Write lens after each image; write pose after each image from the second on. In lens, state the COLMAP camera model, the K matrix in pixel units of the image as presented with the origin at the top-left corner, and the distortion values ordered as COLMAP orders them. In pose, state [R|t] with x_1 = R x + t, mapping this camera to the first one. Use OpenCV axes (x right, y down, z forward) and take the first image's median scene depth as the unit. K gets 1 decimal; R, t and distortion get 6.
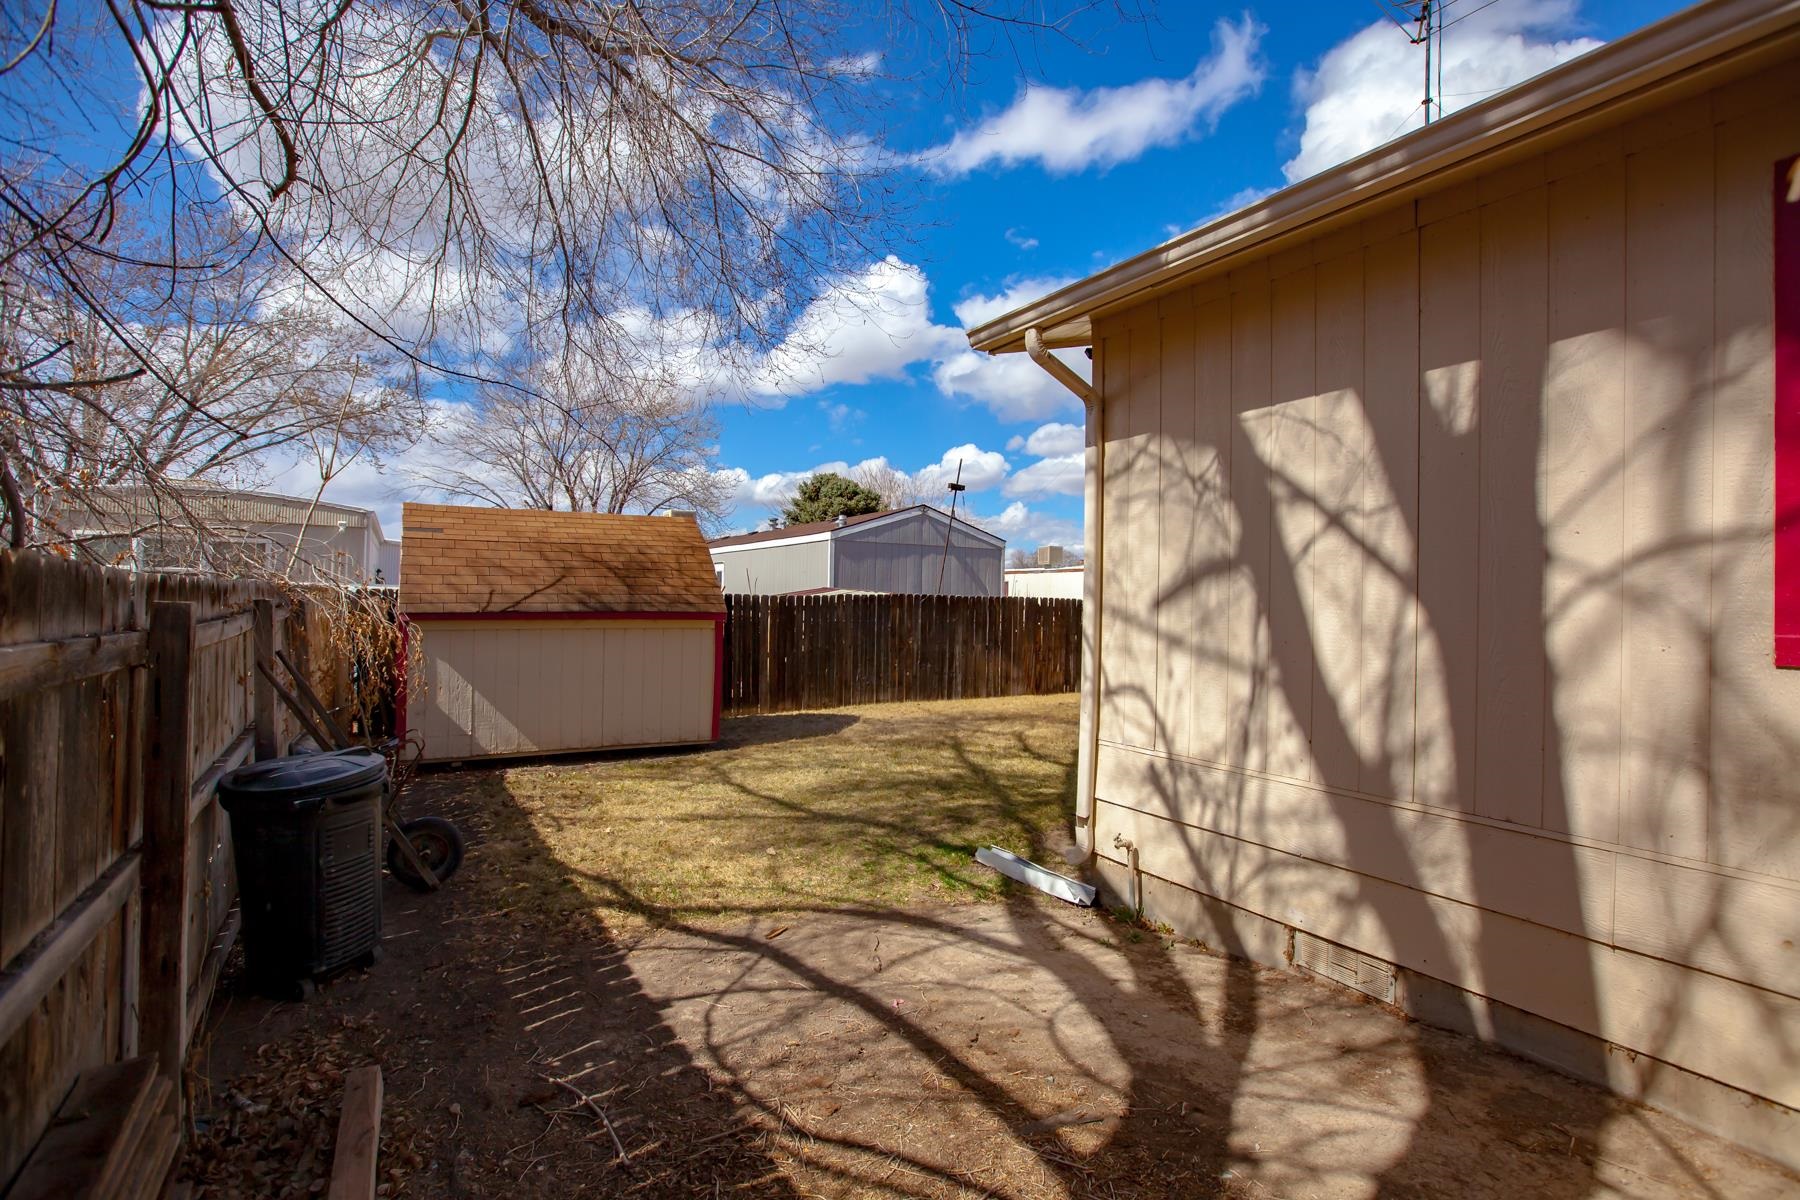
lens RADIAL K [[850.4, 0, 893.3], [0, 850.4, 591.7], [0, 0, 1]] dist [-0.003823, -0.001393]
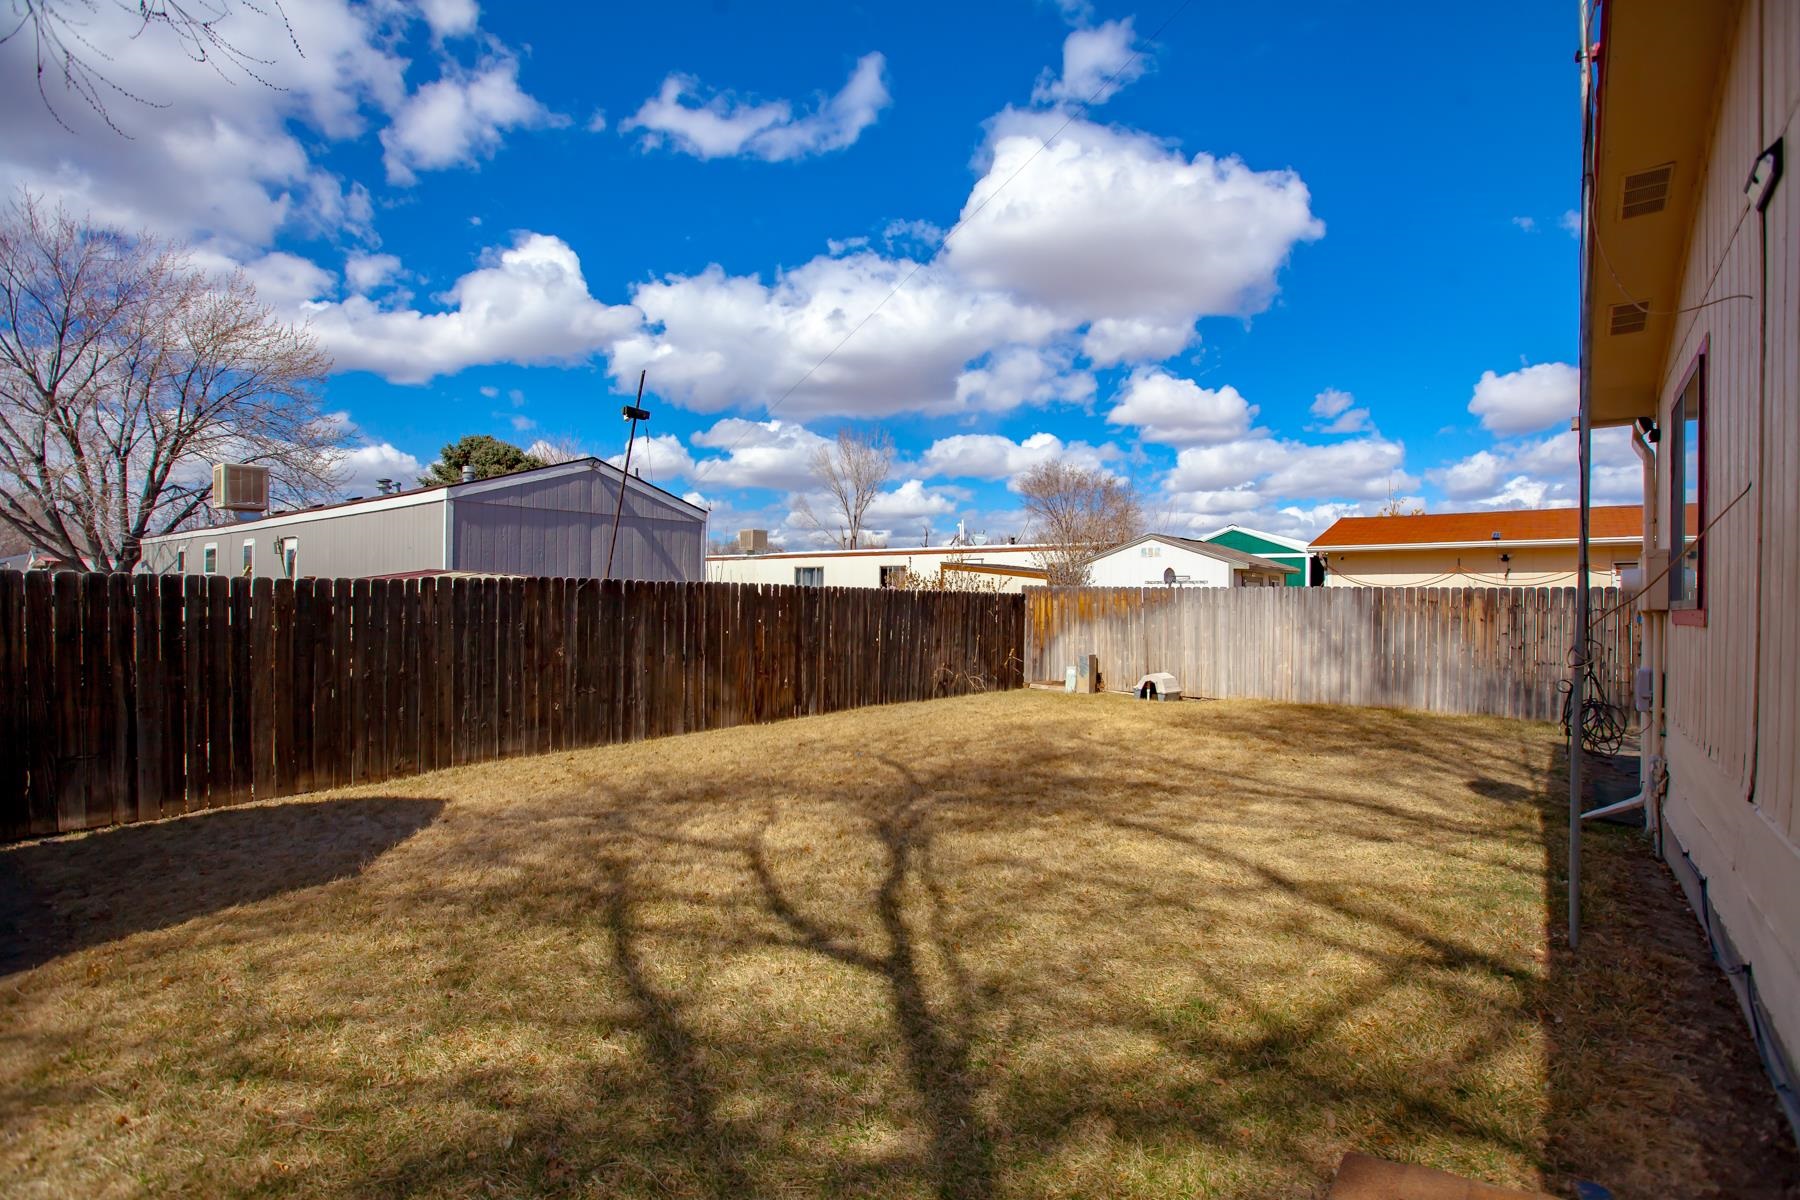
lens RADIAL K [[850.4, 0, 893.3], [0, 850.4, 591.7], [0, 0, 1]] dist [-0.003823, -0.001393]
pose [[0.937600, -0.005153, 0.347678, 0.032071], [0.001086, 0.999929, 0.011891, 0.005637], [-0.347714, -0.010771, 0.937539, 0.318042]]
